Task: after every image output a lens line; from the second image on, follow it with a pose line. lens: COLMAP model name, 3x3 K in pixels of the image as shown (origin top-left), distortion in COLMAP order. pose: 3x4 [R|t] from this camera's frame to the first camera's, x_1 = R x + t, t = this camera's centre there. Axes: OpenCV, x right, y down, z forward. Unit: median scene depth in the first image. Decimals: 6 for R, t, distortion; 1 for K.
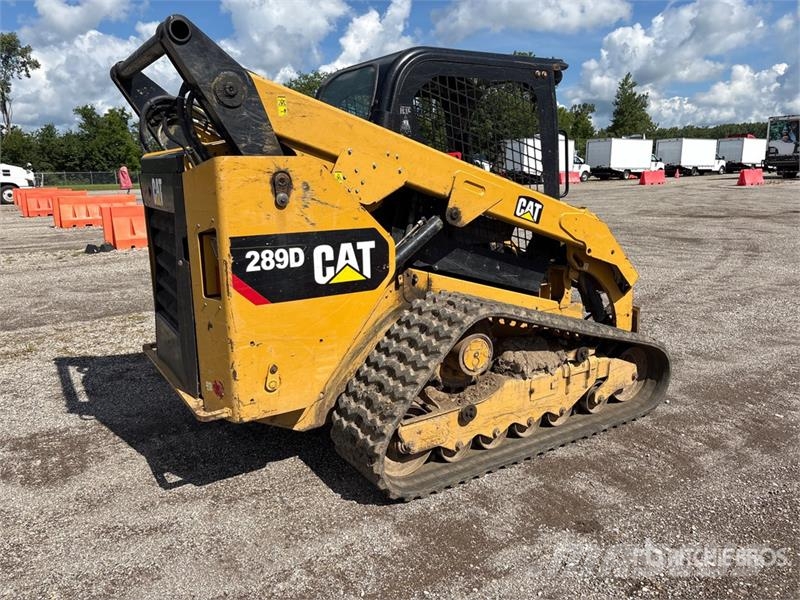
lens RADIAL K [[624.5, 0, 400.0], [0, 624.5, 300.0], [0, 0, 1]] dist [0.192091, -0.423002]
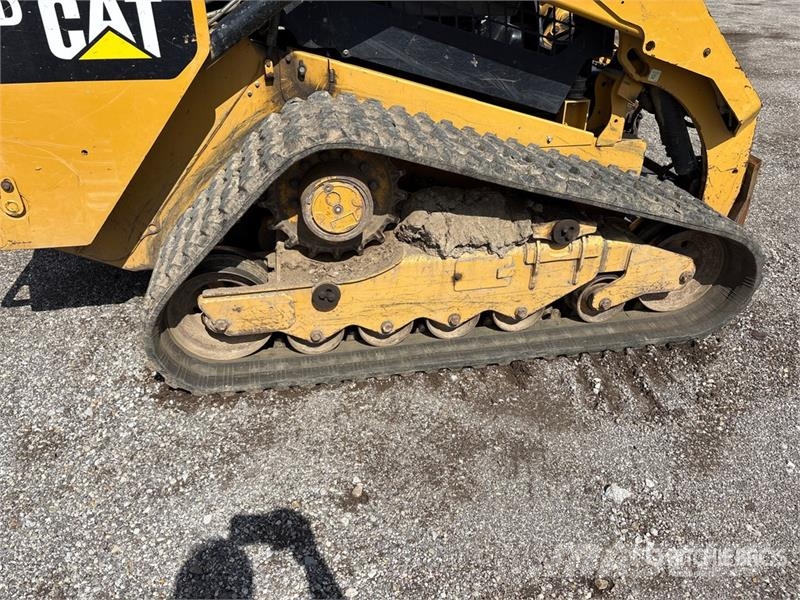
lens RADIAL K [[603.2, 0, 391.4], [0, 603.2, 300.6], [0, 0, 1]] dist [0.025627, -0.036726]
pose [[0.921268, 0.213758, -0.324920, 0.352974], [-0.097306, 0.935534, 0.339569, -0.031430], [0.376559, -0.281218, 0.882678, 0.444826]]
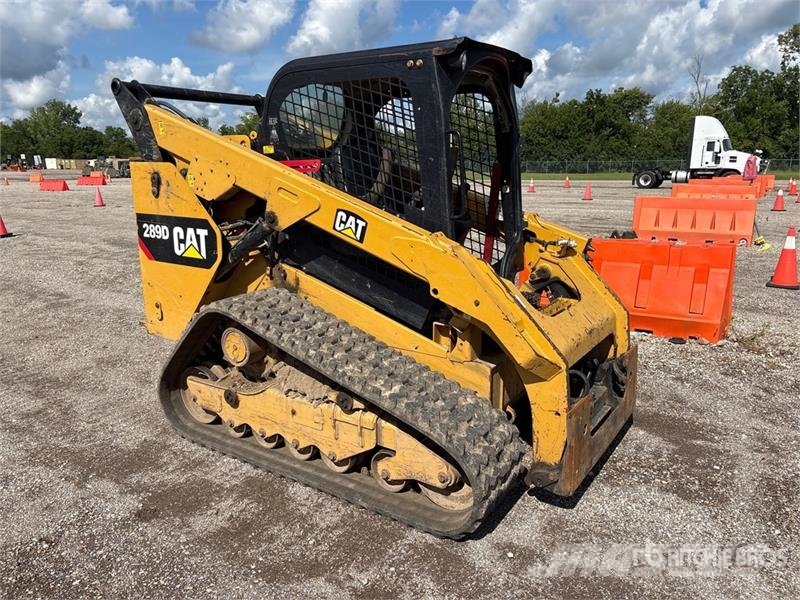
lens RADIAL K [[601.2, 0, 382.9], [0, 601.2, 296.1], [0, 0, 1]] dist [0.089612, -0.182170]
pose [[0.381989, 0.221814, -0.897153, 1.053861], [-0.198991, 0.967740, 0.154540, -0.195649], [0.902489, 0.119492, 0.413805, 0.733192]]
